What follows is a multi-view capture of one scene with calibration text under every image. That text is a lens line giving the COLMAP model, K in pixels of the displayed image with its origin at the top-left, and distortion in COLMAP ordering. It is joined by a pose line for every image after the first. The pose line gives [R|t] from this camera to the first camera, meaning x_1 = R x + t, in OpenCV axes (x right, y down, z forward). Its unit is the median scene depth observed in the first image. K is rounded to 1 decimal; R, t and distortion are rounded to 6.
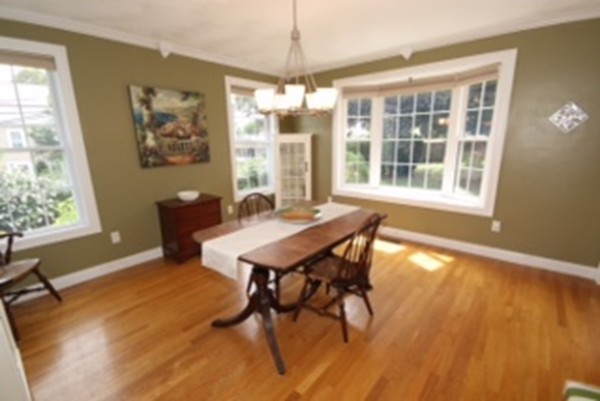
lens RADIAL K [[274.9, 0, 297.4], [0, 274.9, 203.5], [0, 0, 1]] dist [0.011169, -0.000249]
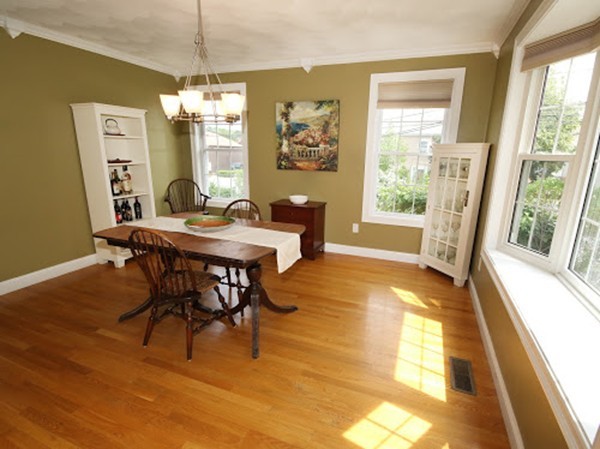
lens RADIAL K [[308.9, 0, 299.8], [0, 308.9, 222.6], [0, 0, 1]] dist [0.008345, 0.000998]
pose [[0.330426, 0.244201, -0.911693, 0.743362], [-0.239714, 0.955988, 0.169185, -0.149739], [0.912883, 0.162643, 0.374422, 0.579646]]
